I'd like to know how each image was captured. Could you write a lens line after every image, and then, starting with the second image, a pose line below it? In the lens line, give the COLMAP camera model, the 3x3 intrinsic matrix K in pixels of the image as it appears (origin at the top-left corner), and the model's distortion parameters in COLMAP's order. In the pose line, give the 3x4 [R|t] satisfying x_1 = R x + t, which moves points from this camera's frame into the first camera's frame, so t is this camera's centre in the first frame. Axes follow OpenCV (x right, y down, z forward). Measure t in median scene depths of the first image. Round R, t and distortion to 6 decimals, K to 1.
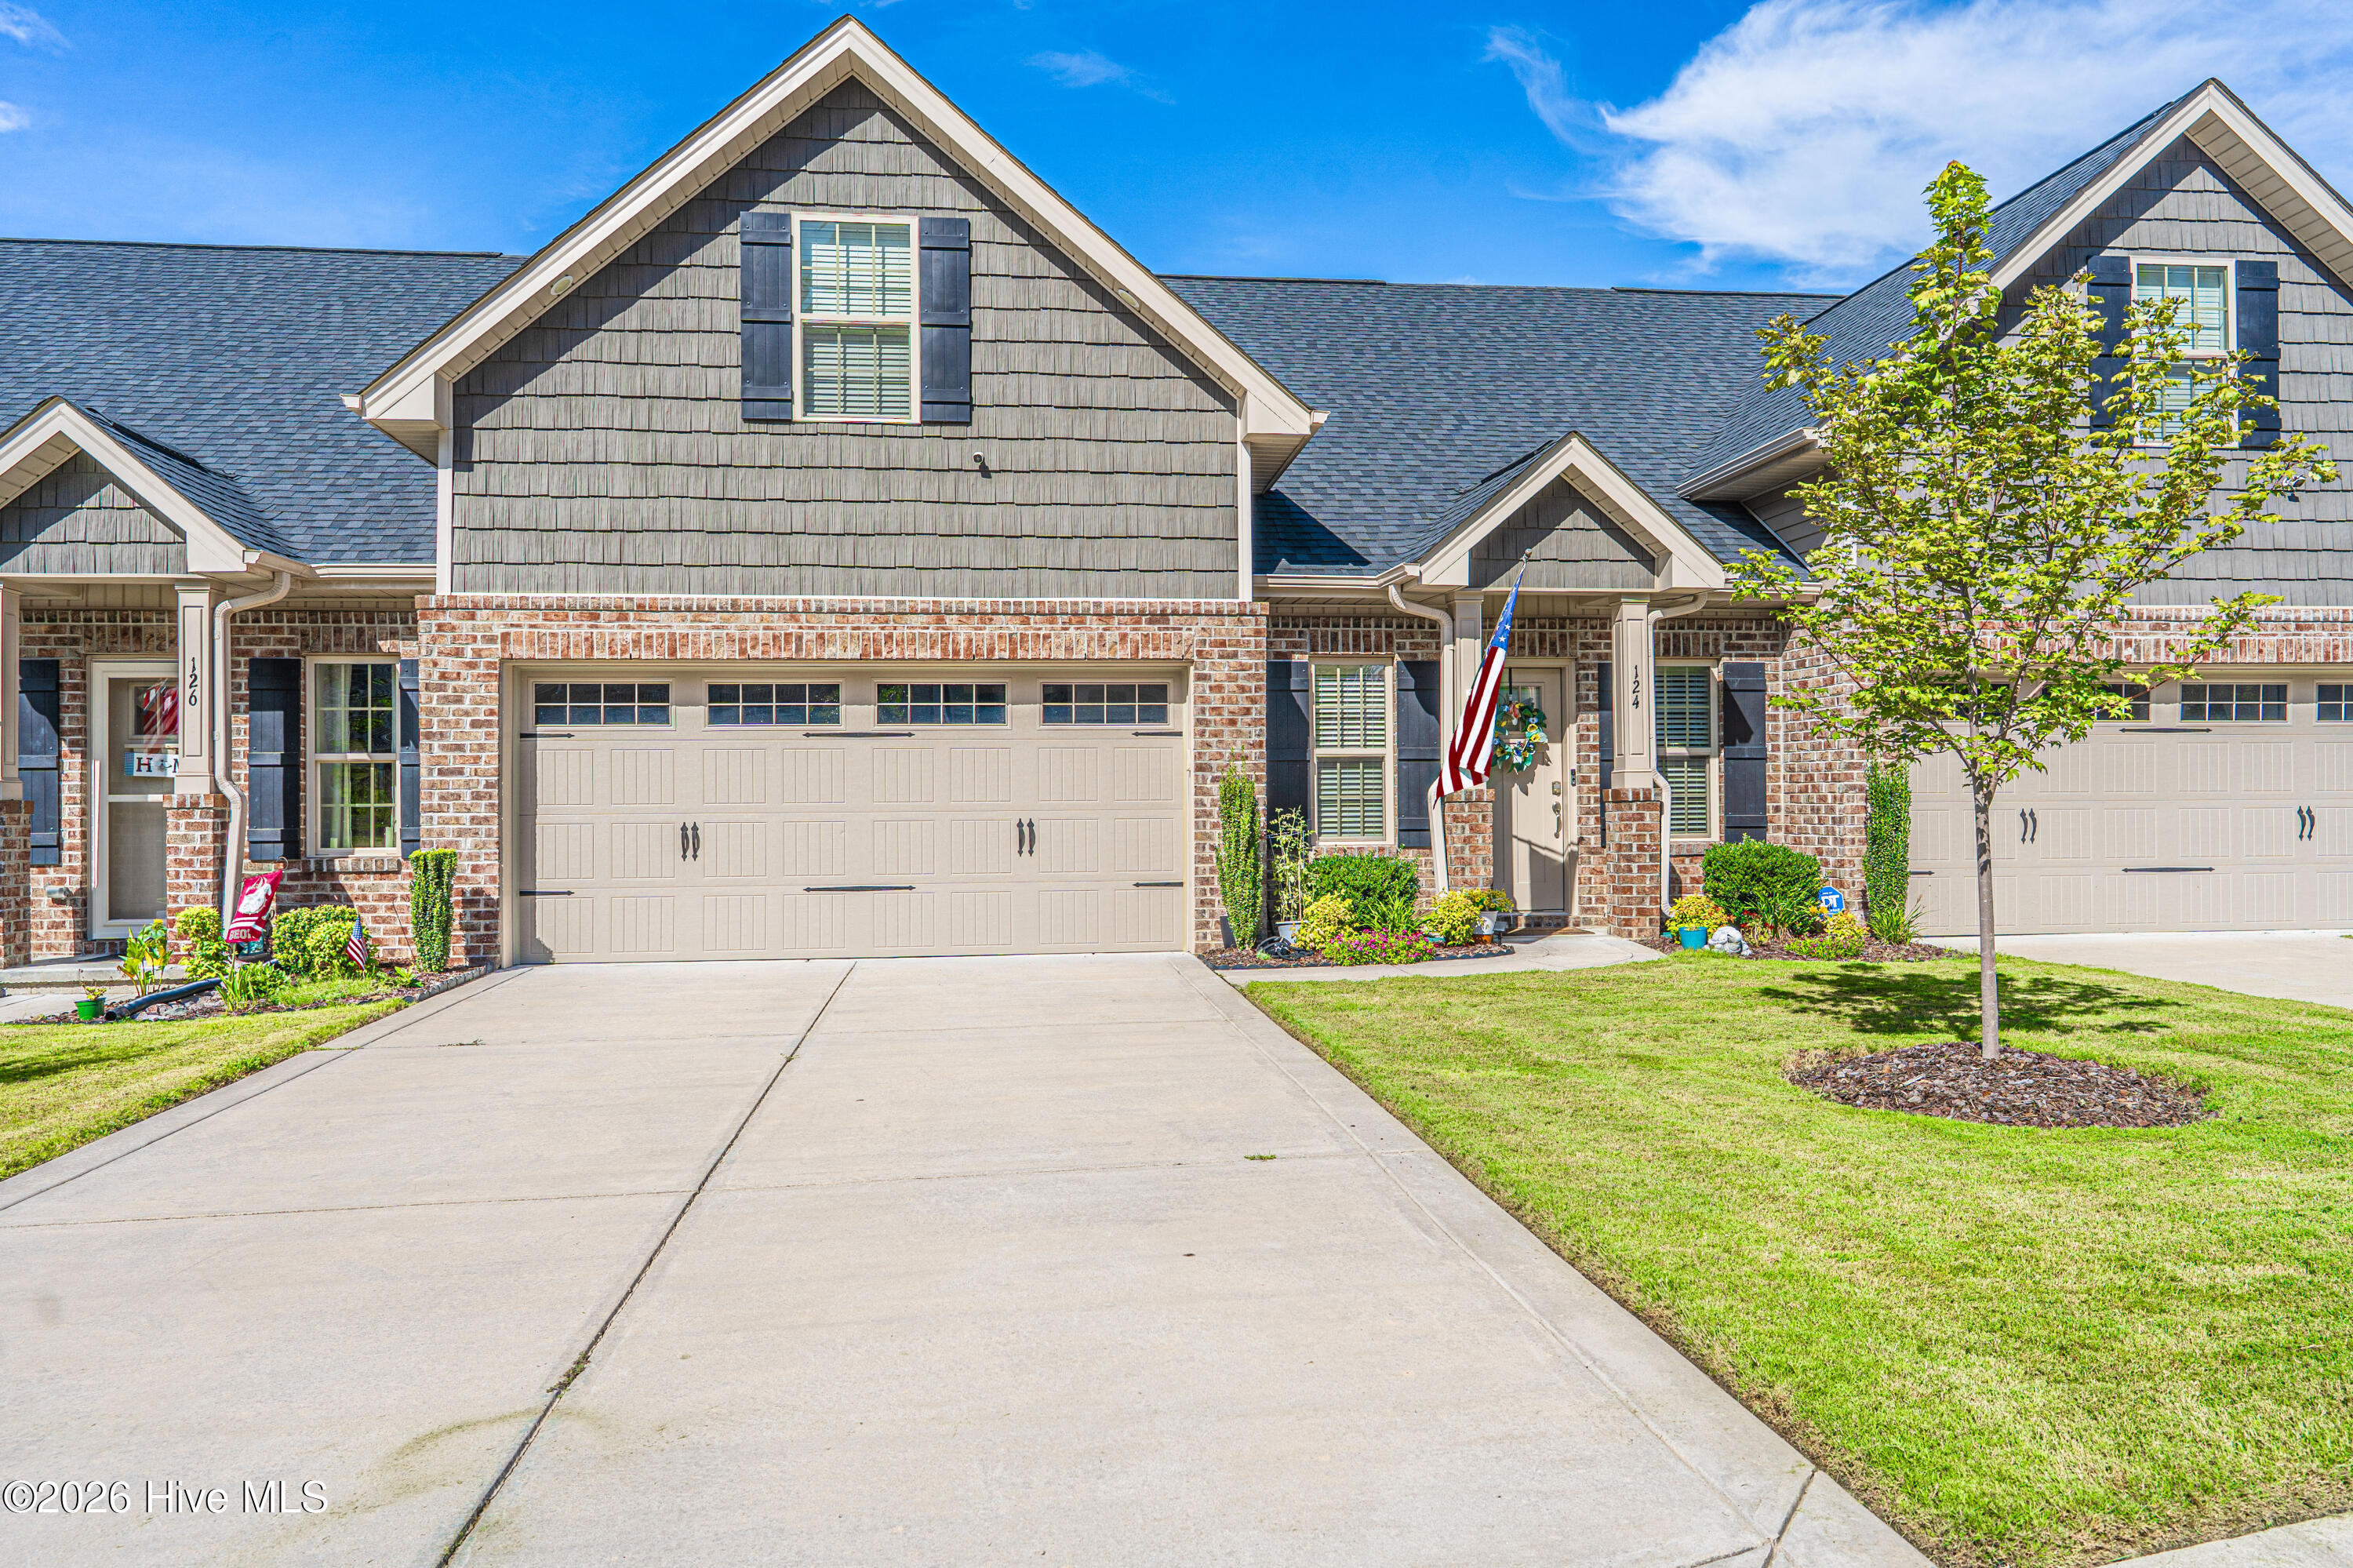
lens RADIAL K [[1580.2, 0, 1213.7], [0, 1580.2, 781.0], [0, 0, 1]] dist [-0.006565, 0.014368]
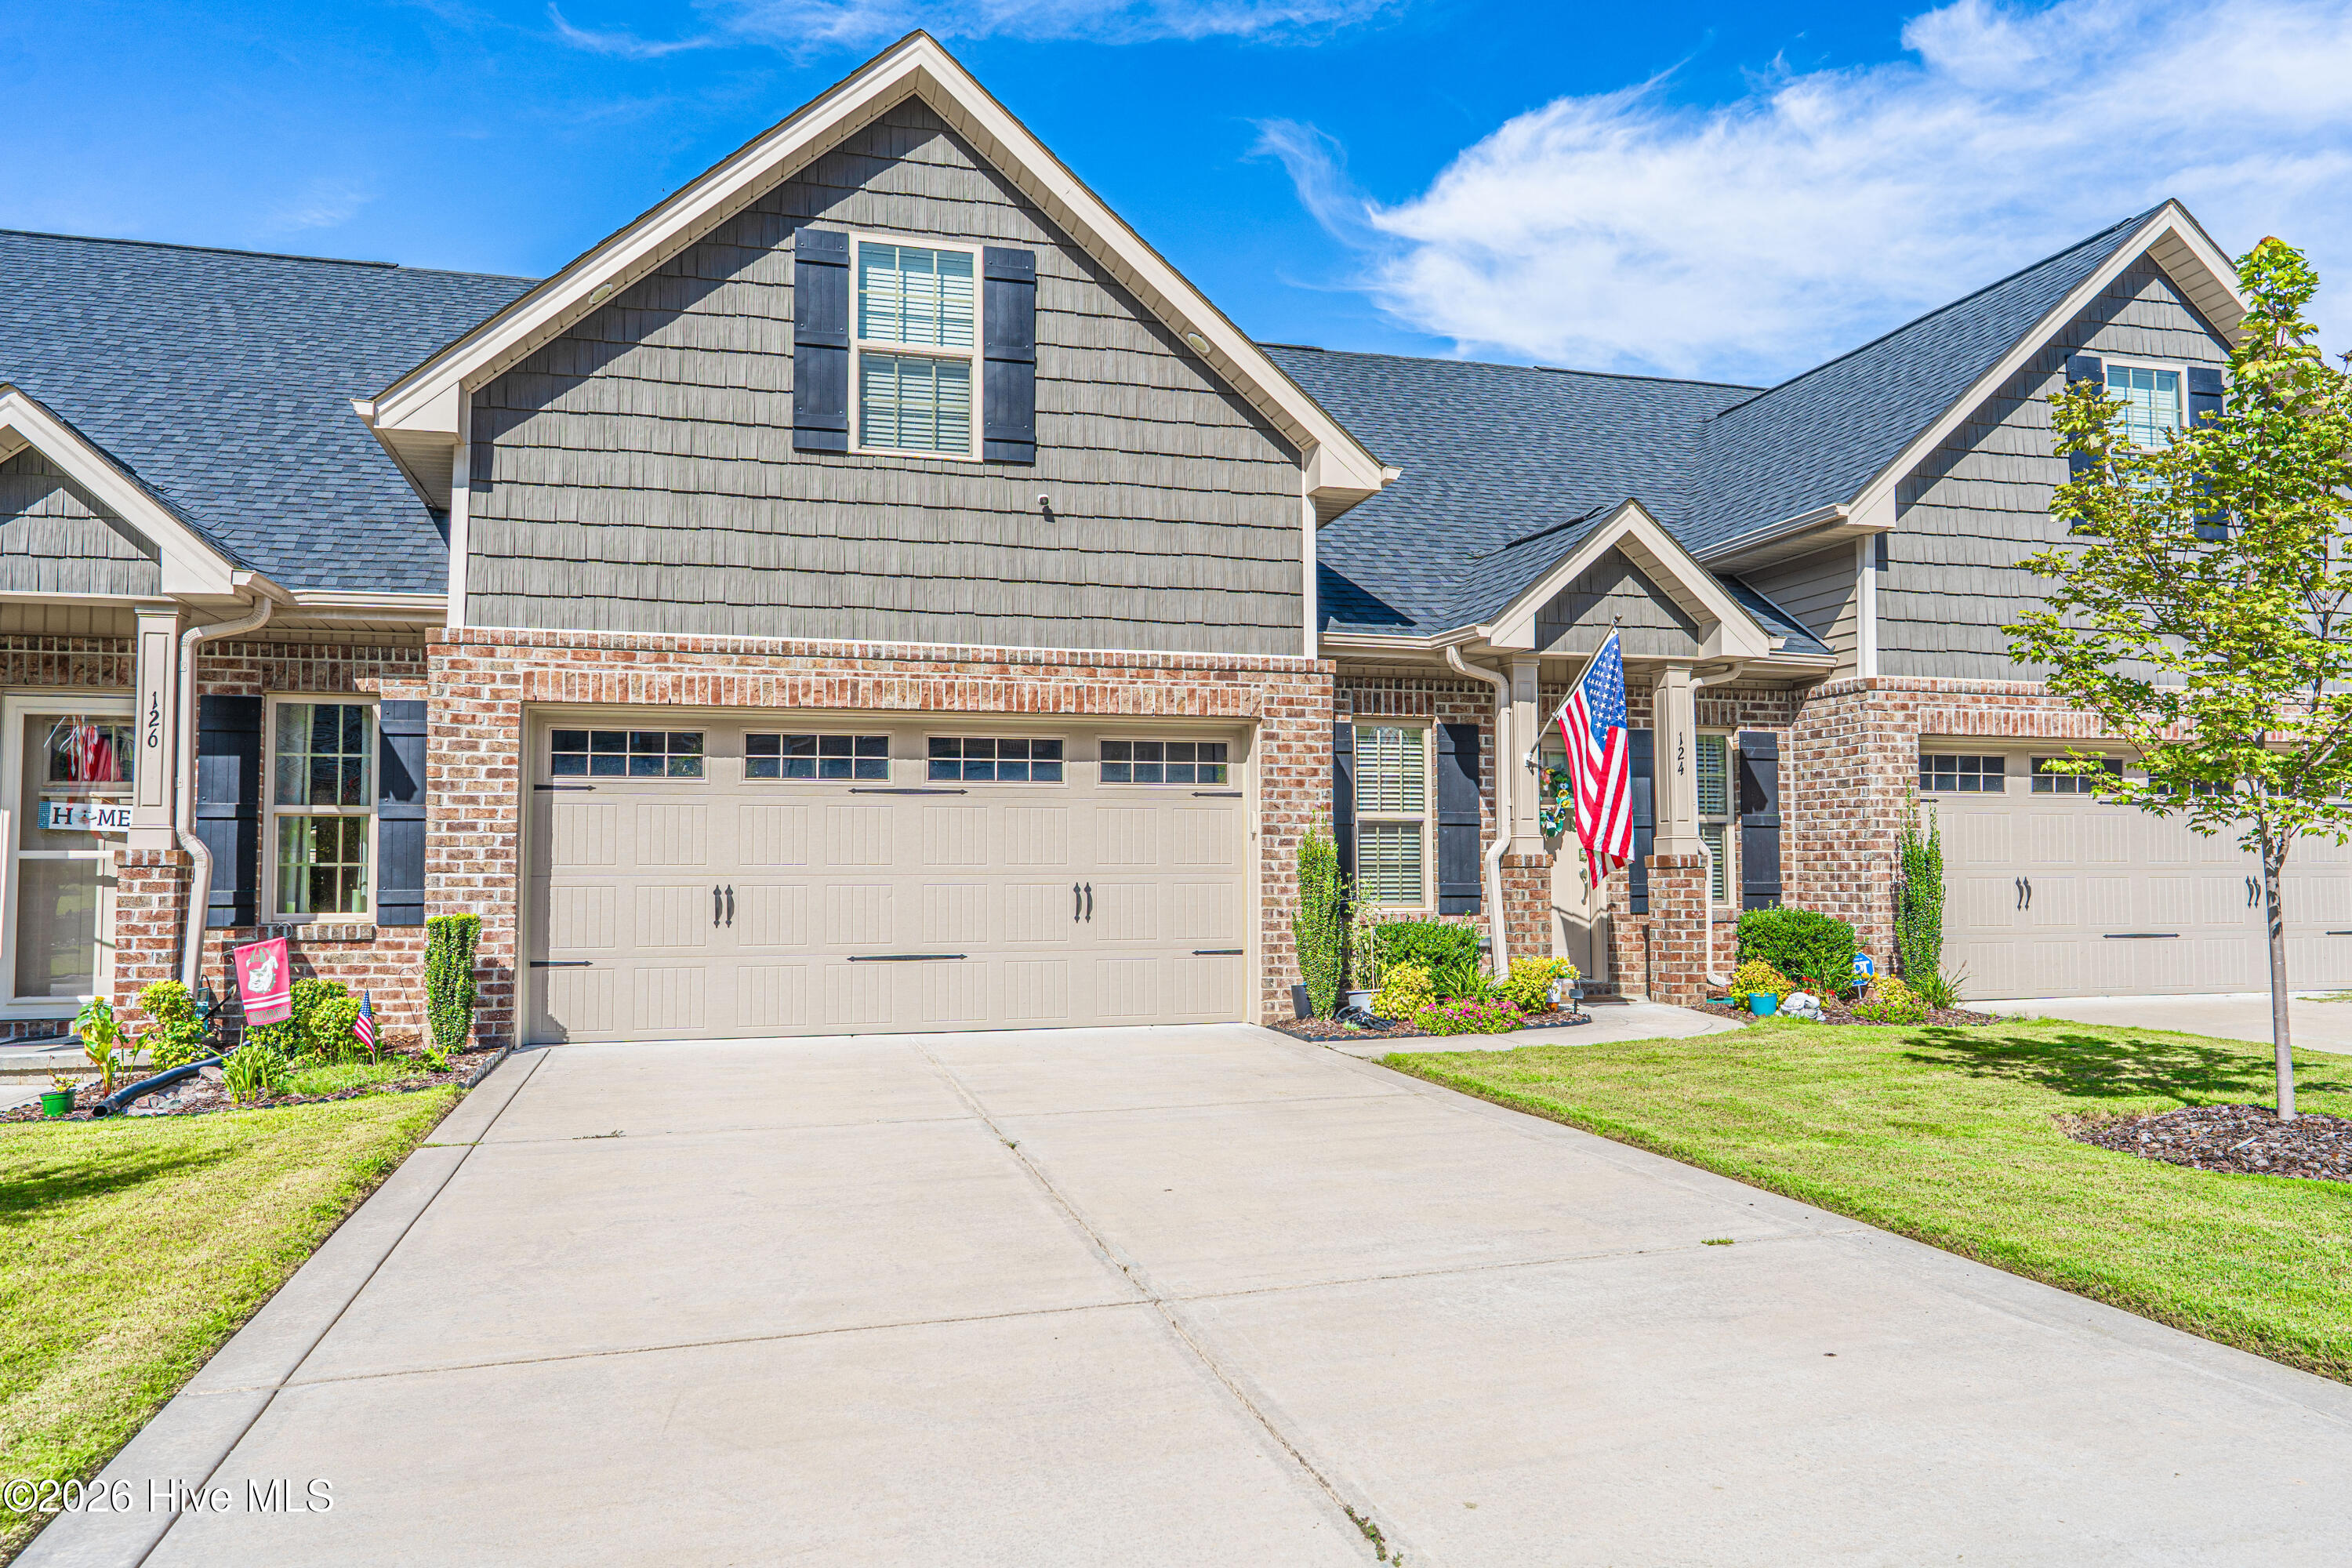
lens RADIAL K [[1579.4, 0, 1169.5], [0, 1579.4, 785.4], [0, 0, 1]] dist [-0.006565, 0.014368]
pose [[0.988500, 0.013009, 0.150658, -0.211158], [-0.006522, 0.999033, -0.043471, 0.006525], [-0.151078, 0.041988, 0.987630, 0.060313]]
